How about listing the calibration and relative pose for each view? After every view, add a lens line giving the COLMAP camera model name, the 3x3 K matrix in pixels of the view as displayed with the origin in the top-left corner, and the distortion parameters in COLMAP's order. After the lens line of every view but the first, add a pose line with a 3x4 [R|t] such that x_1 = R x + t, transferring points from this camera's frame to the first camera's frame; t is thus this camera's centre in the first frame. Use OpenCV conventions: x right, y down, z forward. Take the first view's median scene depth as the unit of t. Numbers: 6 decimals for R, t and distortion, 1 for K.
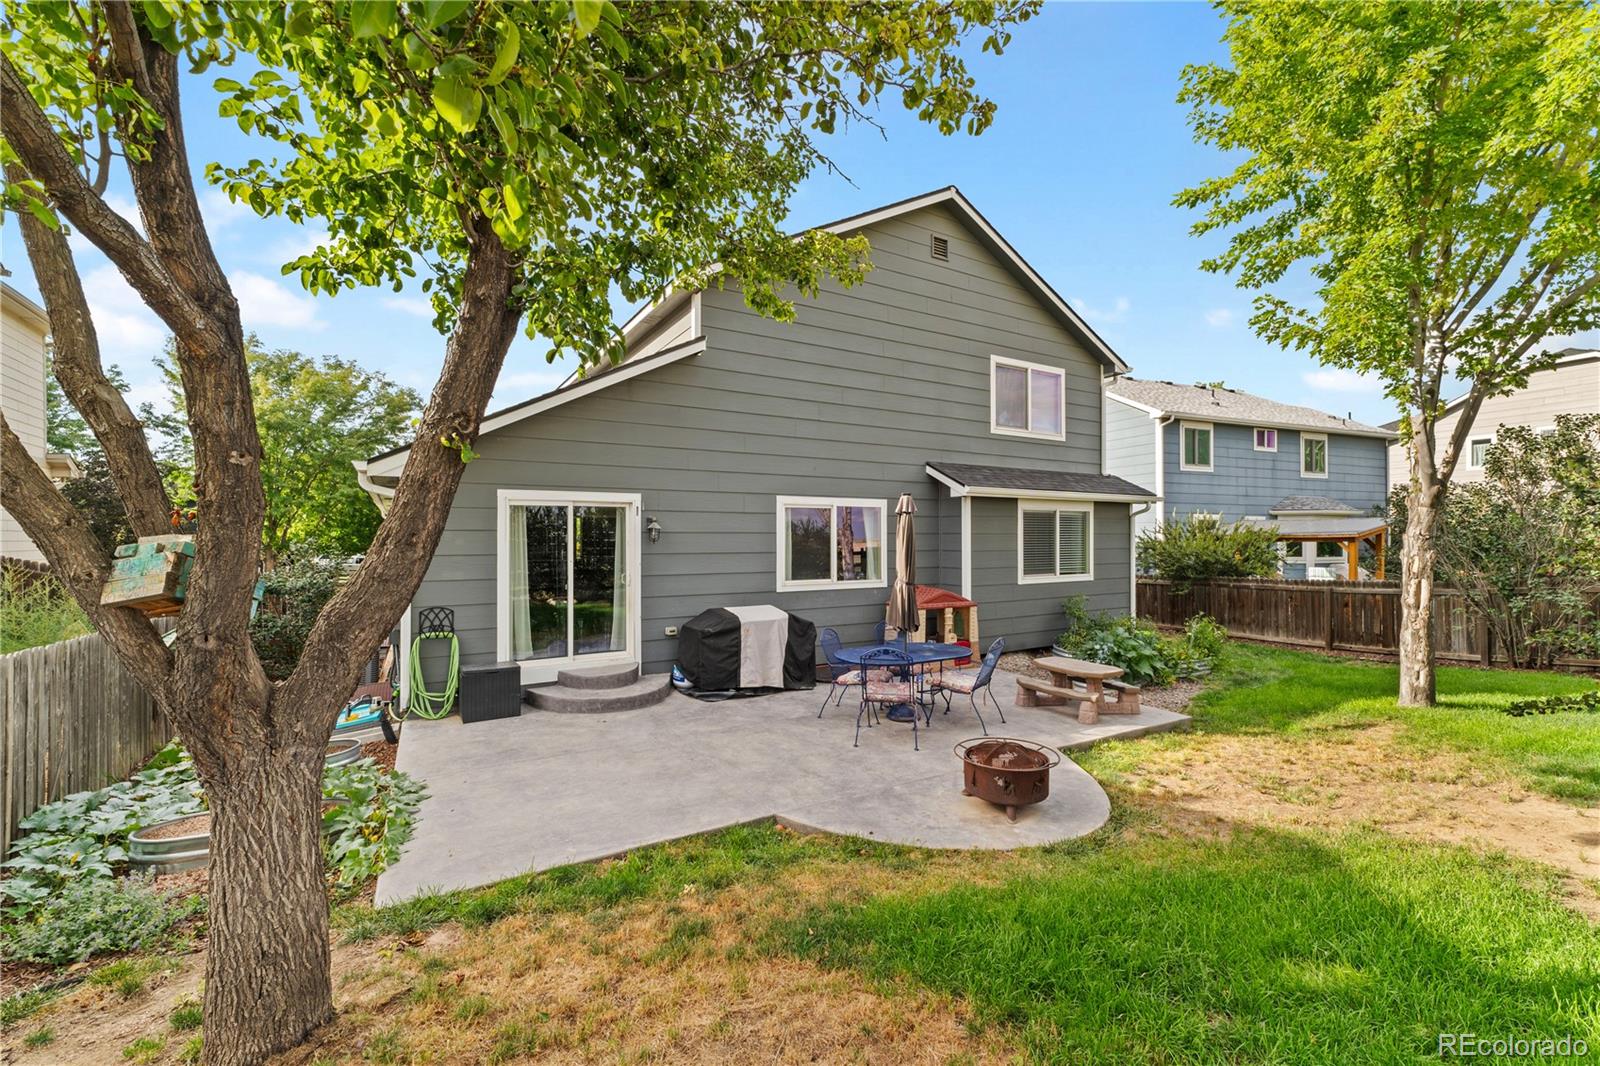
lens RADIAL K [[682.2, 0, 800.0], [0, 682.2, 533.0], [0, 0, 1]] dist [0.000584, 0.000021]
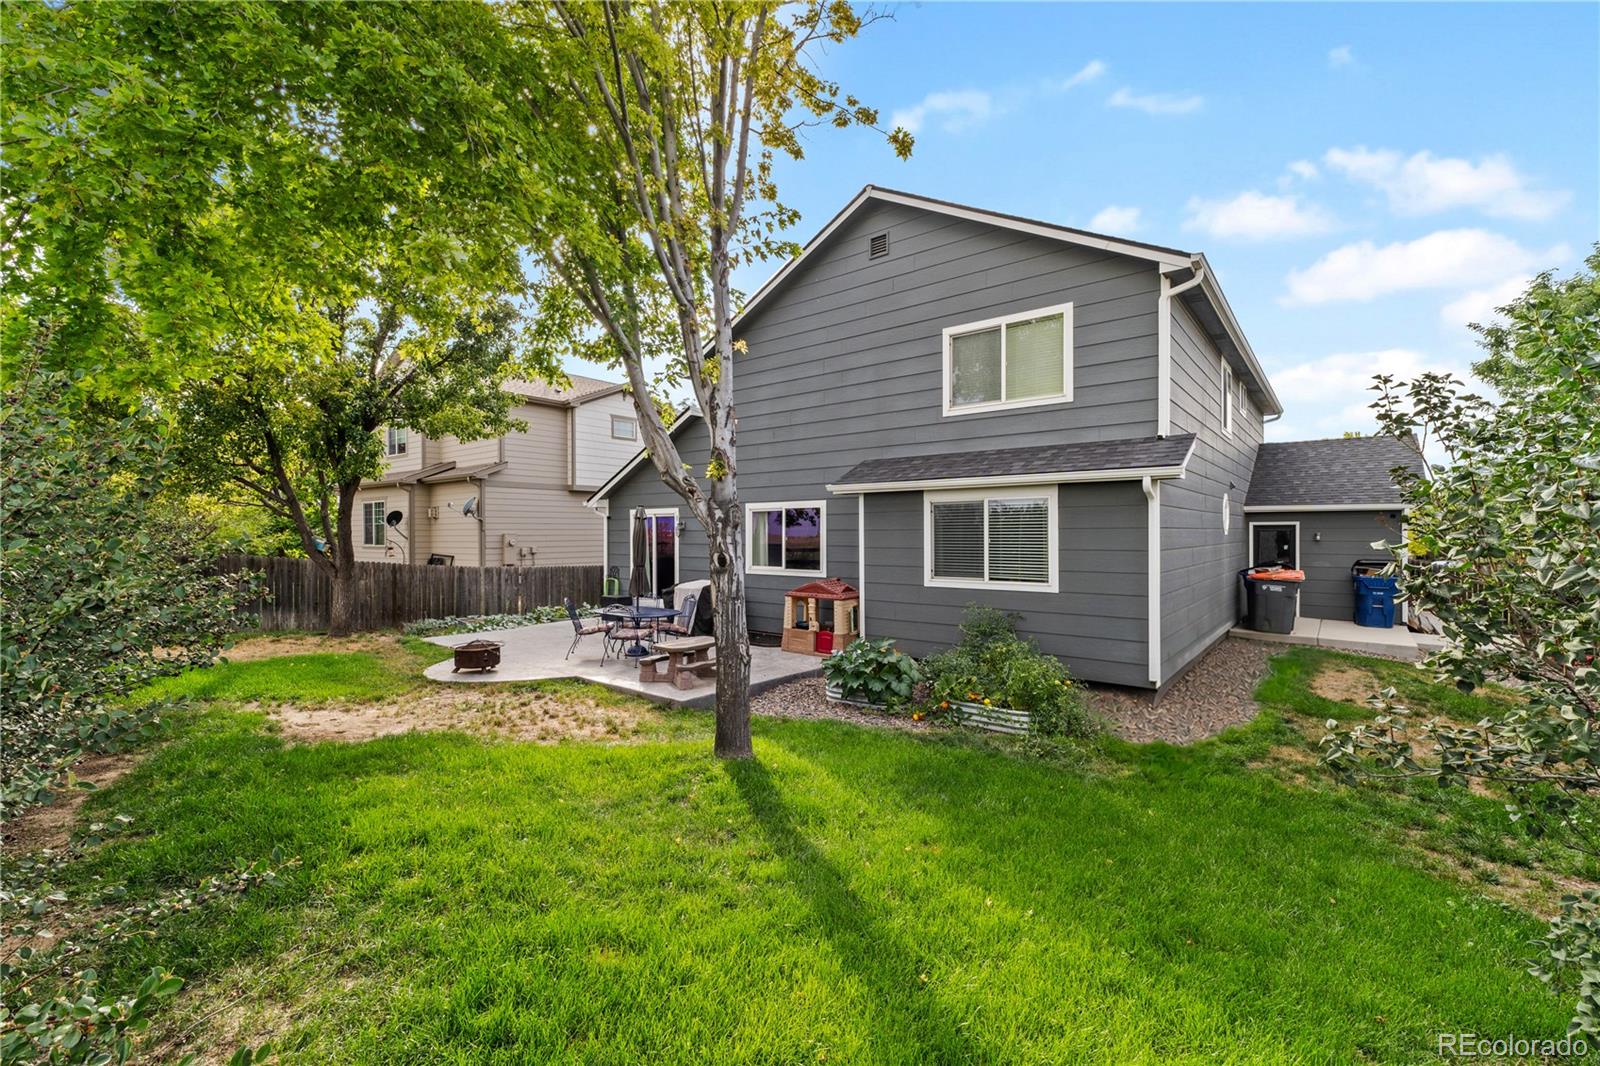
lens RADIAL K [[682.2, 0, 800.0], [0, 682.2, 533.0], [0, 0, 1]] dist [0.000584, 0.000021]
pose [[0.340758, 0.001114, -0.940151, 1.095001], [0.007895, 0.999961, 0.004047, 0.000532], [0.940118, -0.008802, 0.340735, 0.535772]]
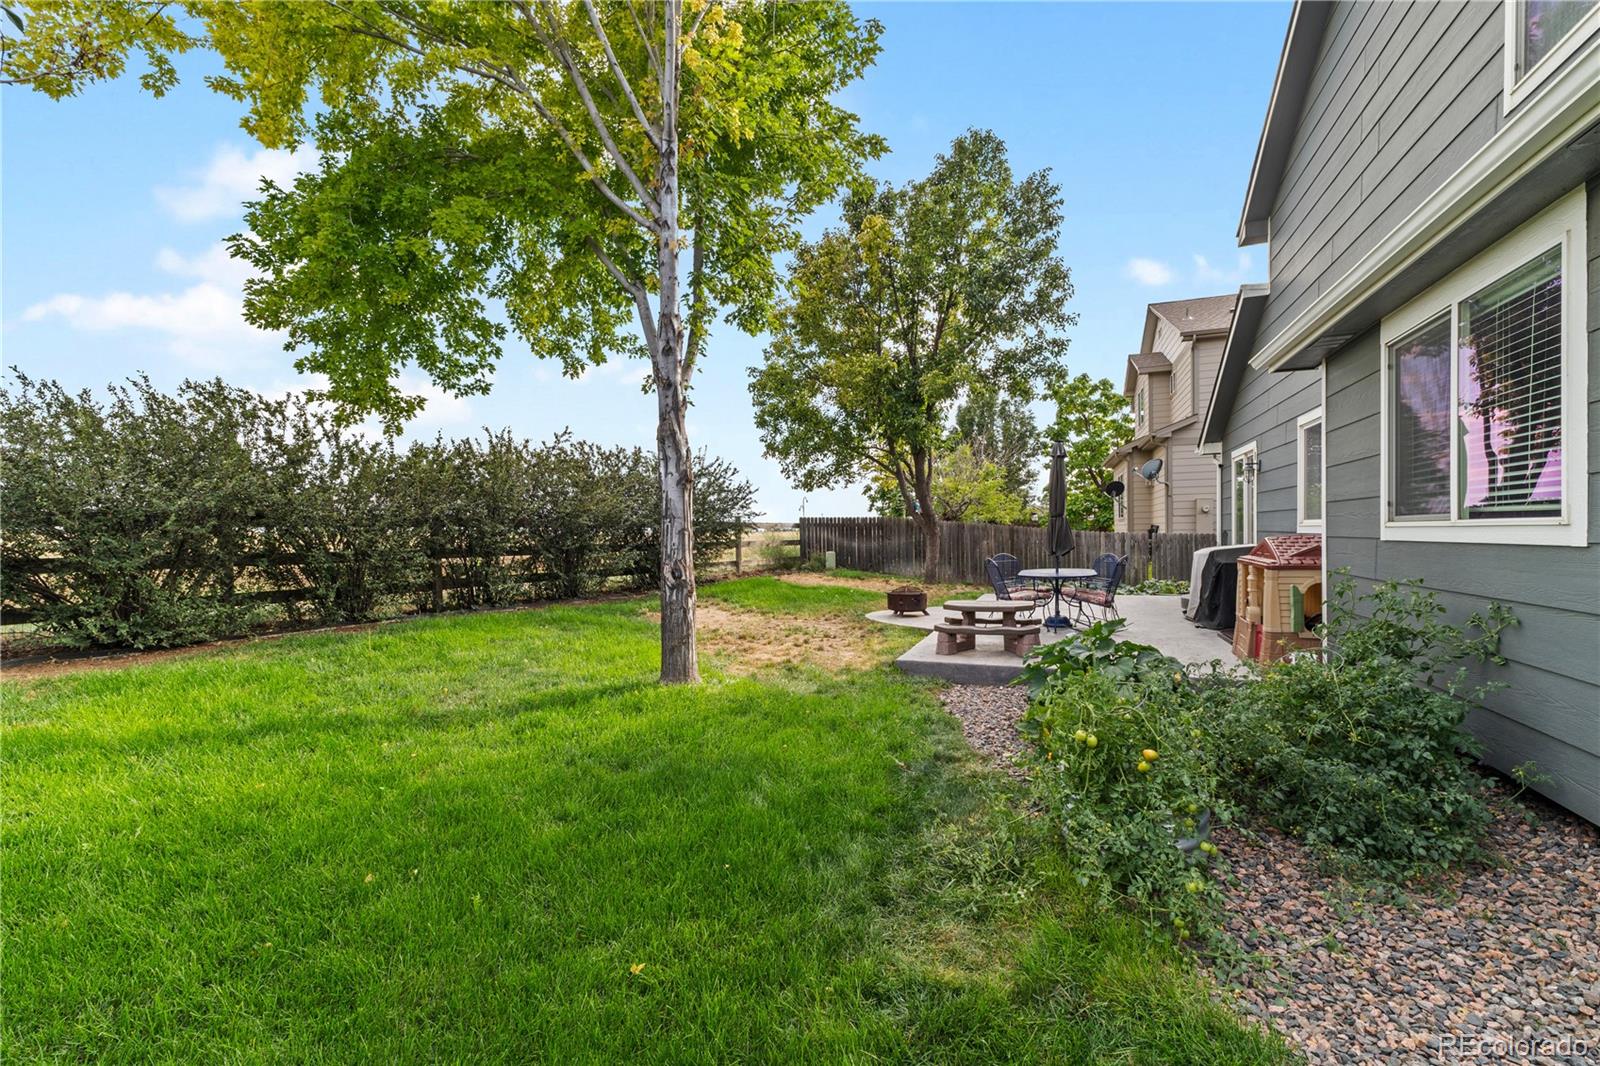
lens RADIAL K [[682.2, 0, 800.0], [0, 682.2, 533.0], [0, 0, 1]] dist [0.000584, 0.000021]
pose [[-0.796249, 0.008332, -0.604912, 0.821295], [0.010454, 0.999945, 0.000012, 0.066669], [0.604879, -0.006314, -0.796292, 1.100548]]
